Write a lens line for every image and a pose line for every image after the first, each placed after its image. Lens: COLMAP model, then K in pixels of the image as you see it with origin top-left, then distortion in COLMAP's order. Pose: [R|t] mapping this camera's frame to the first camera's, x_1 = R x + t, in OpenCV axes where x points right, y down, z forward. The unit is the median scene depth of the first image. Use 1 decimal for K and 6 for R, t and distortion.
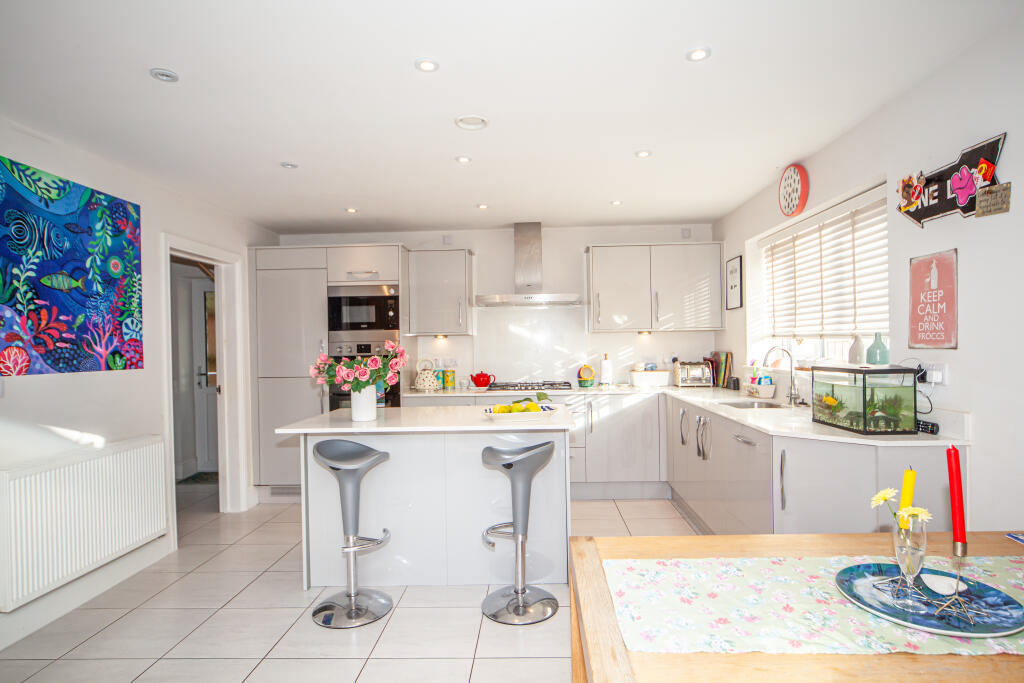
lens RADIAL K [[546.9, 0, 520.6], [0, 546.9, 343.2], [0, 0, 1]] dist [0.000299, -0.001385]
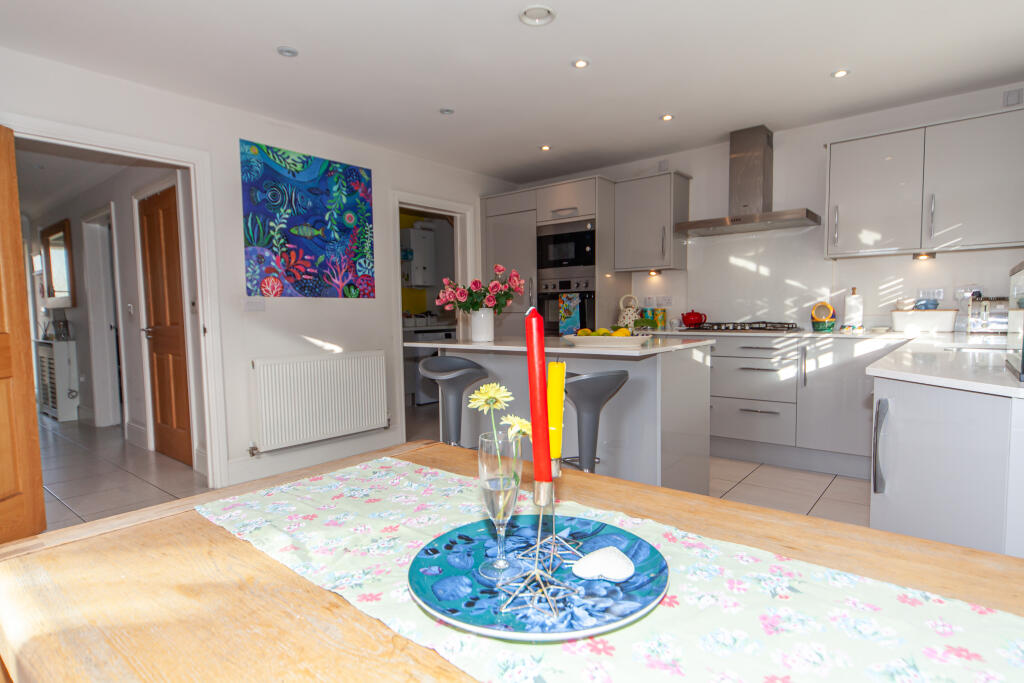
lens RADIAL K [[546.9, 0, 517.3], [0, 546.9, 342.9], [0, 0, 1]] dist [0.000299, -0.001385]
pose [[0.795414, 0.042036, -0.604607, 0.384591], [0.002757, 0.997331, 0.072967, 0.062270], [0.606060, -0.059706, 0.793175, 0.186606]]
